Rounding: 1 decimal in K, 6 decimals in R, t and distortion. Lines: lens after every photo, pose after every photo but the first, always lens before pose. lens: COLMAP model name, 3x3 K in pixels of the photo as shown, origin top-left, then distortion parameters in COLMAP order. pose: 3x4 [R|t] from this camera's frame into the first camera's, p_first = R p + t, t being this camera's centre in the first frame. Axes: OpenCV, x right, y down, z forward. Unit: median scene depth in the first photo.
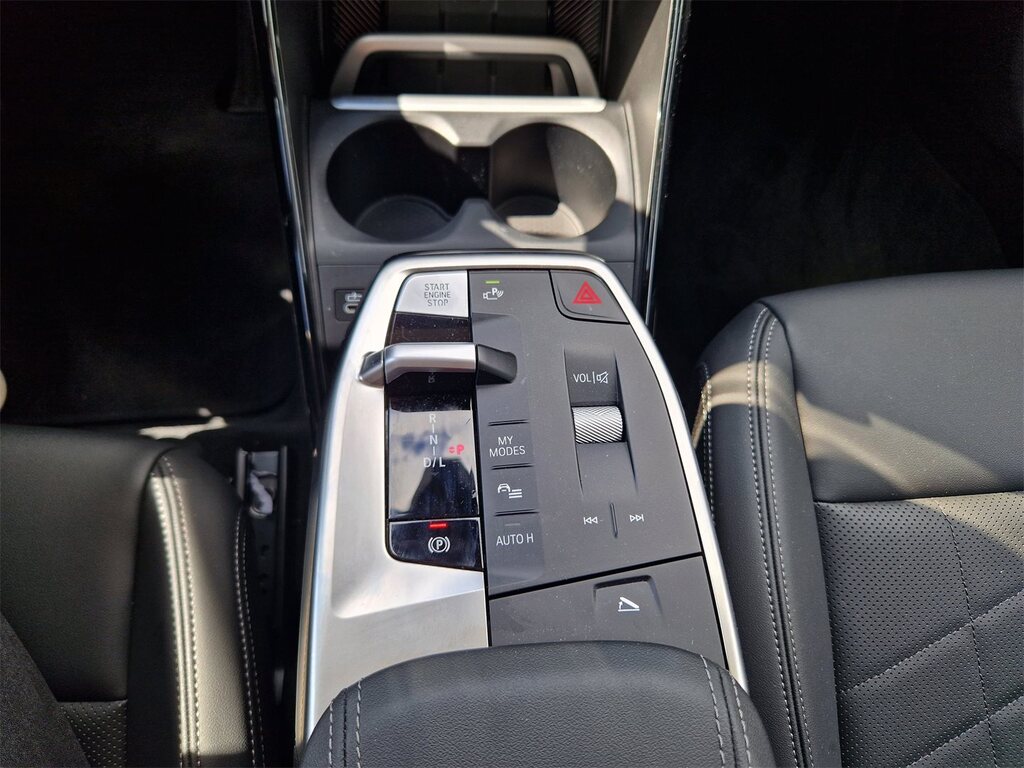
lens RADIAL K [[717.9, 0, 509.7], [0, 717.9, 399.0], [0, 0, 1]] dist [0.029894, -0.039153]
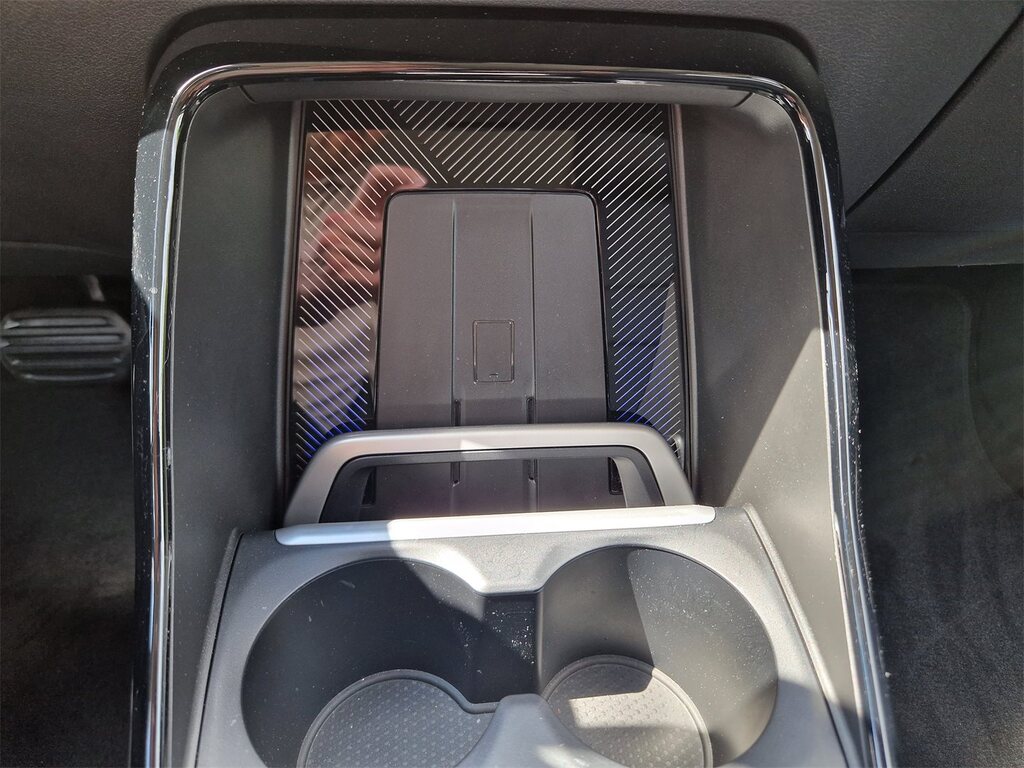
lens RADIAL K [[717.9, 0, 510.6], [0, 717.9, 382.6], [0, 0, 1]] dist [0.029894, -0.039153]
pose [[0.998293, -0.058067, -0.006266, -0.038936], [0.045990, 0.847703, -0.528473, -0.195600], [0.035999, 0.527283, 0.848927, 0.434278]]
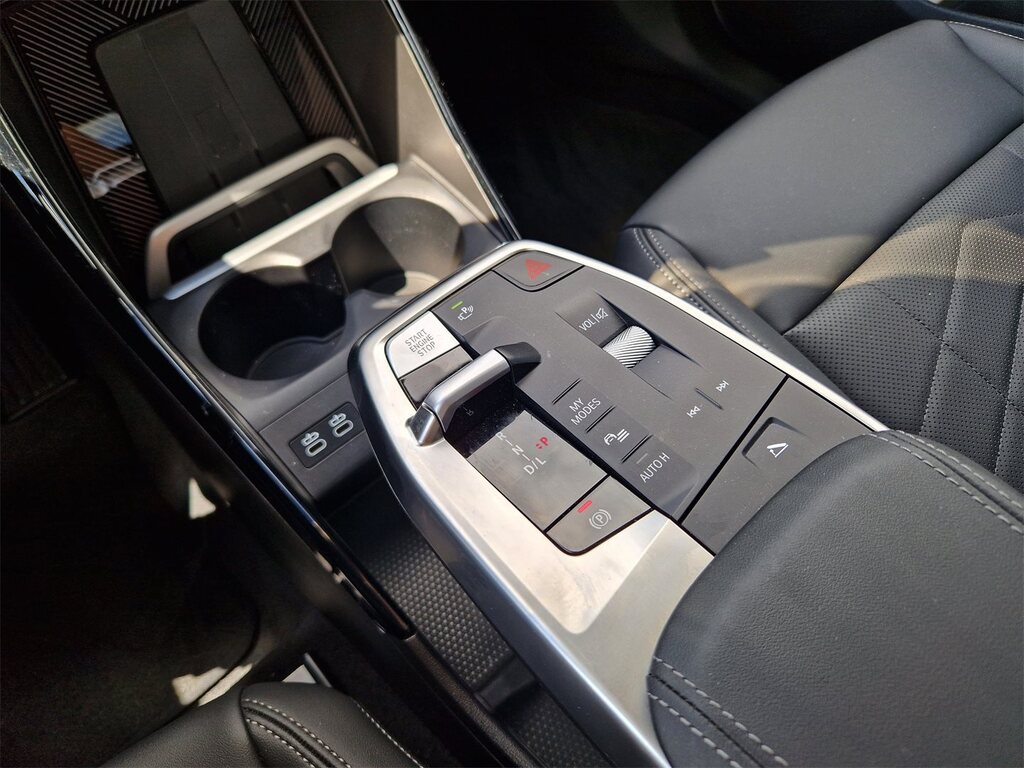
lens RADIAL K [[717.9, 0, 511.0], [0, 717.9, 384.5], [0, 0, 1]] dist [0.029894, -0.039153]
pose [[0.779118, -0.564826, 0.271932, -0.223211], [0.604374, 0.791982, -0.086588, 0.043989], [-0.166458, 0.231811, 0.958413, 0.030093]]
